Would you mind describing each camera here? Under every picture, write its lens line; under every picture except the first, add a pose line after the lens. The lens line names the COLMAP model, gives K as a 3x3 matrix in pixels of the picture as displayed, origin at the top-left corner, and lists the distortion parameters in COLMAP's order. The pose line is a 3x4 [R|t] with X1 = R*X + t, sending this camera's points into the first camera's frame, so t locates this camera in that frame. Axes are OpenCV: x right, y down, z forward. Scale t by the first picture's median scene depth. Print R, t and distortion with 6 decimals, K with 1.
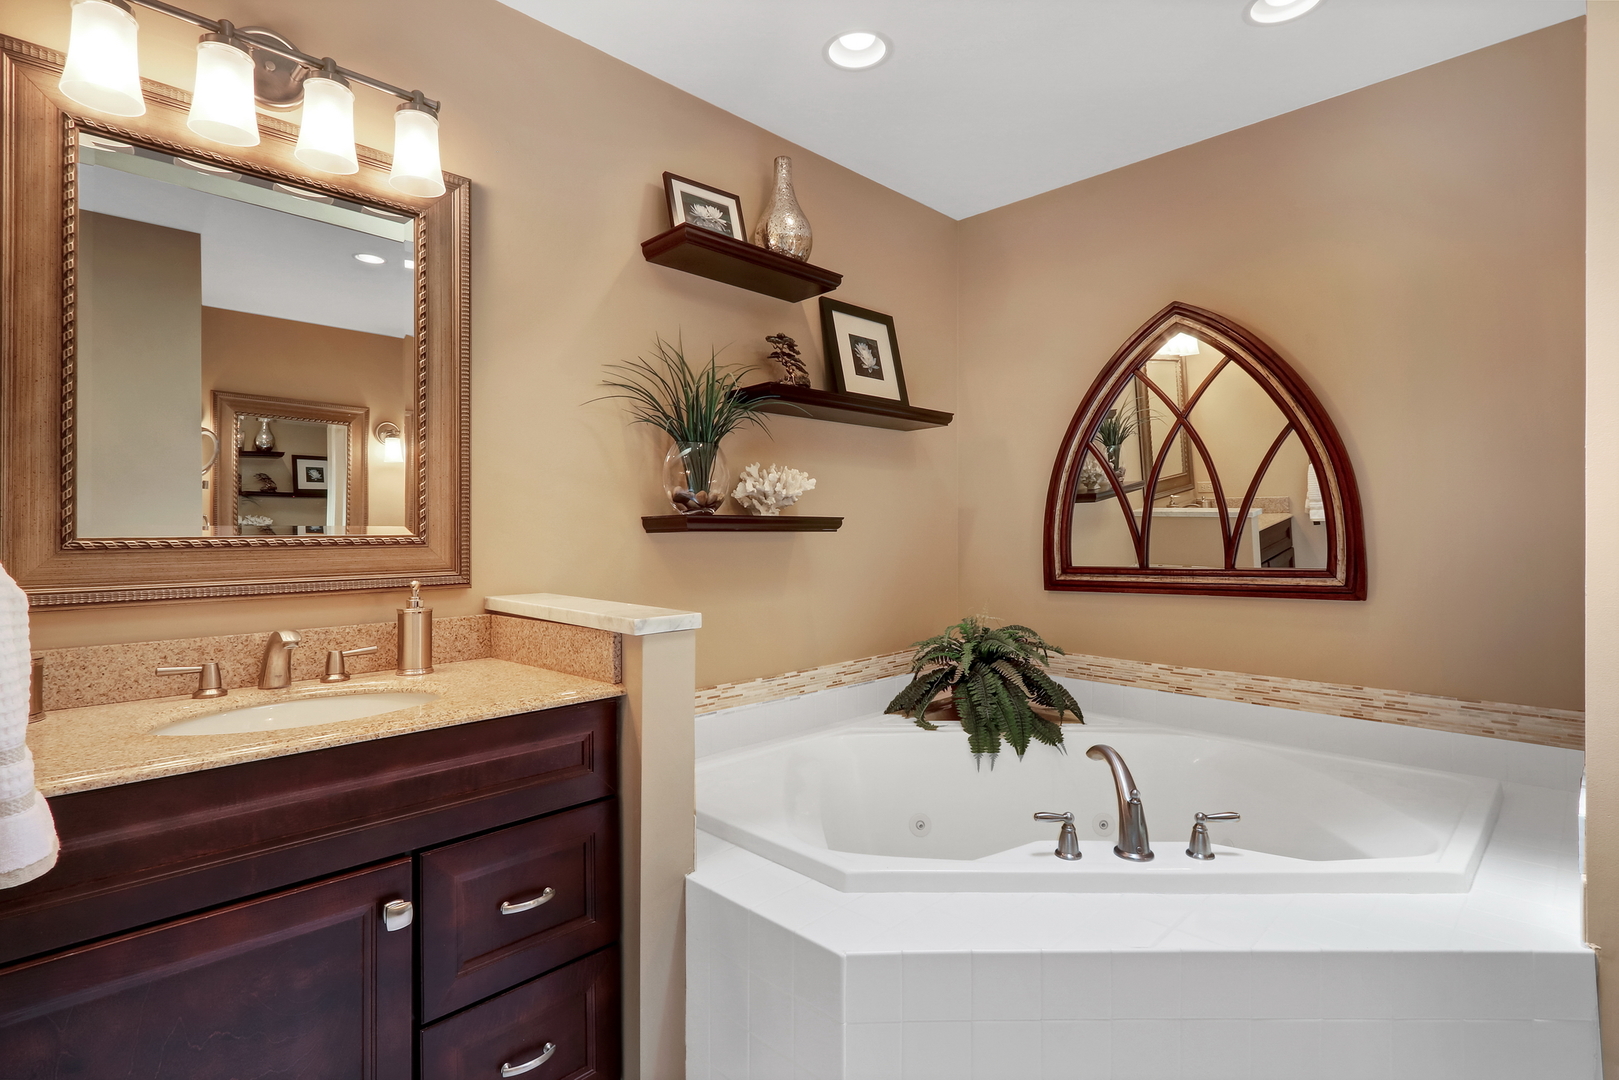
lens RADIAL K [[786.2, 0, 800.8], [0, 786.2, 536.1], [0, 0, 1]] dist [-0.000356, -0.000706]
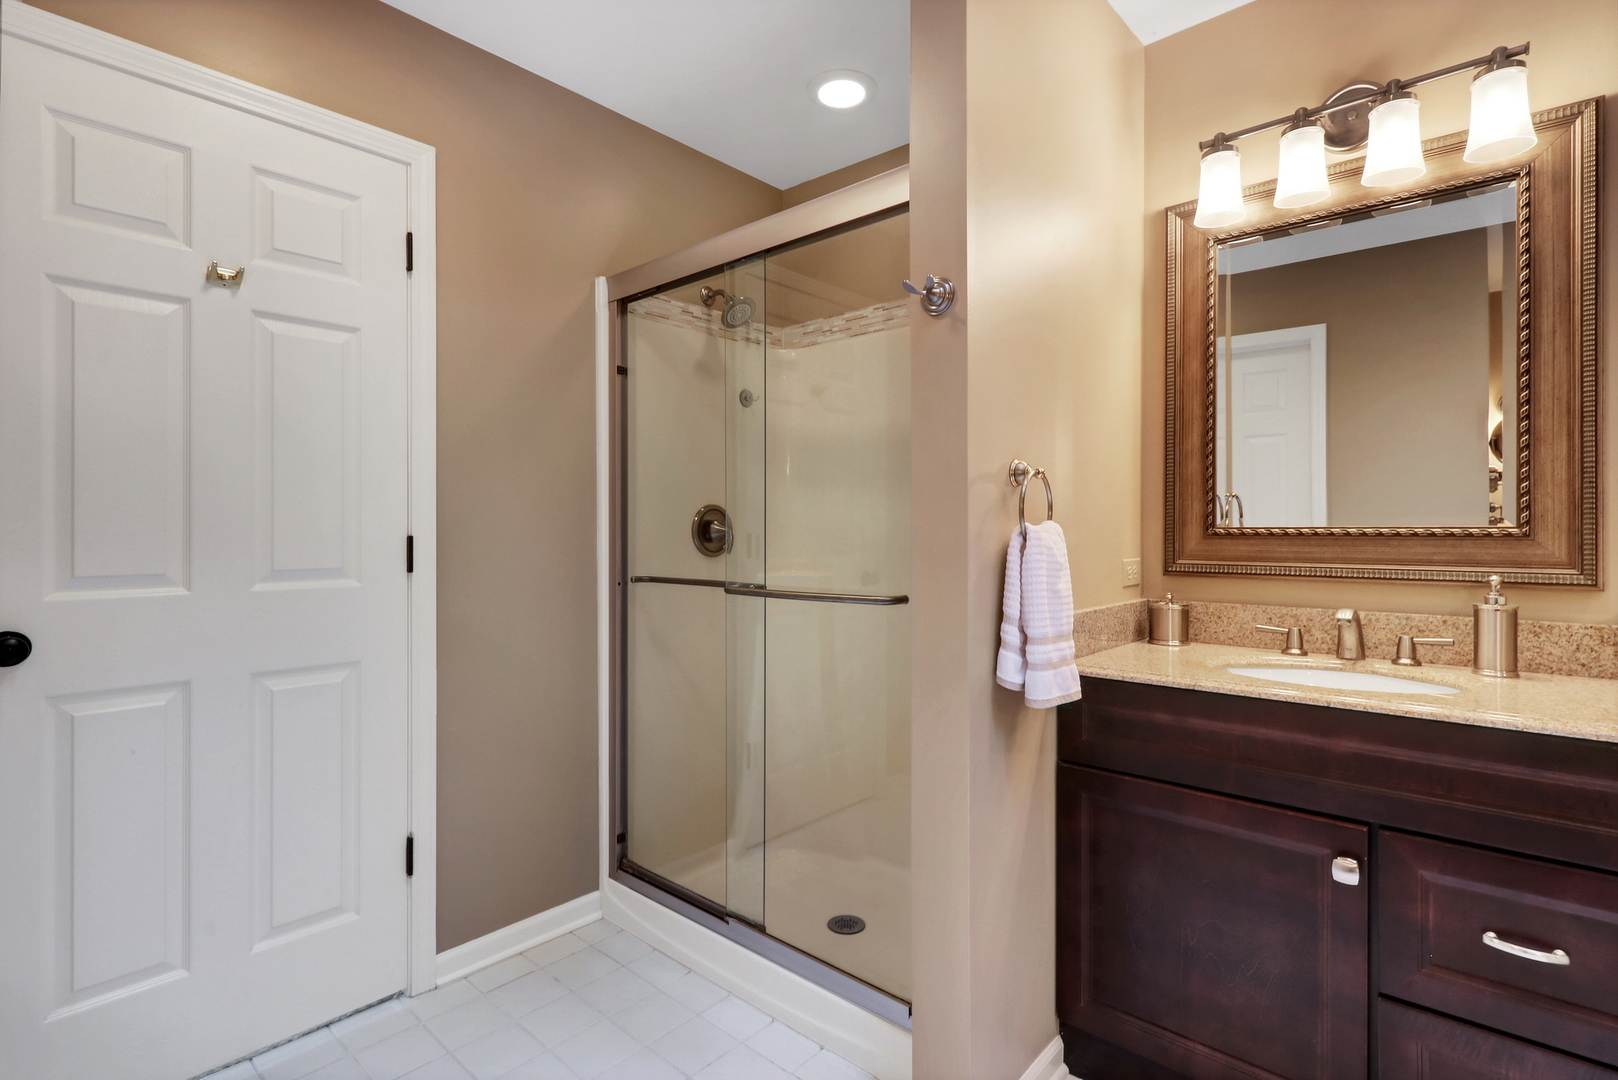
lens RADIAL K [[785.7, 0, 800.4], [0, 785.7, 536.1], [0, 0, 1]] dist [-0.000356, -0.000706]
pose [[0.058956, 0.020332, -0.998053, 0.447299], [-0.004564, 0.999788, 0.020098, -0.006090], [0.998250, 0.003371, 0.059036, 0.140152]]
